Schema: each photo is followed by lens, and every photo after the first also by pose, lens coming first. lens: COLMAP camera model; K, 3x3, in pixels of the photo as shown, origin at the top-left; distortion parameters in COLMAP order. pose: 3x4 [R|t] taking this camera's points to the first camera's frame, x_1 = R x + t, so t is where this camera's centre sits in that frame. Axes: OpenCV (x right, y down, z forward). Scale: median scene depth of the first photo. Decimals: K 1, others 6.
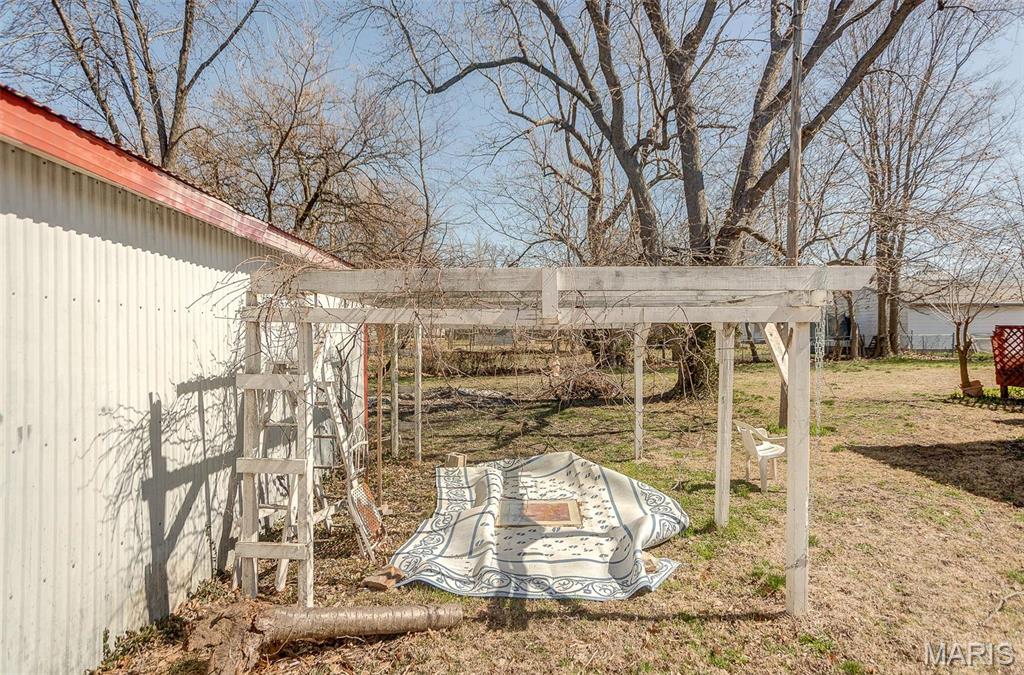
lens RADIAL K [[519.3, 0, 510.7], [0, 519.3, 339.8], [0, 0, 1]] dist [-0.002988, -0.000019]
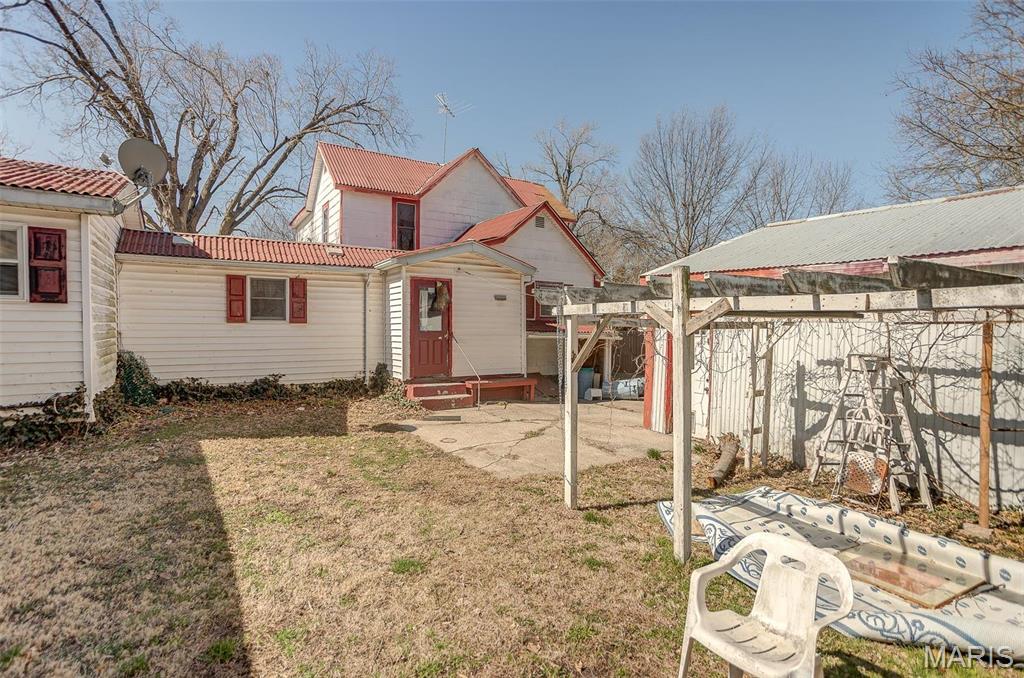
lens RADIAL K [[519.3, 0, 510.7], [0, 519.3, 340.2], [0, 0, 1]] dist [-0.002988, -0.000019]
pose [[-0.841645, 0.006569, -0.539991, 1.497653], [-0.008090, 0.999660, 0.024770, -0.032037], [0.539970, 0.025216, -0.841306, 2.114185]]
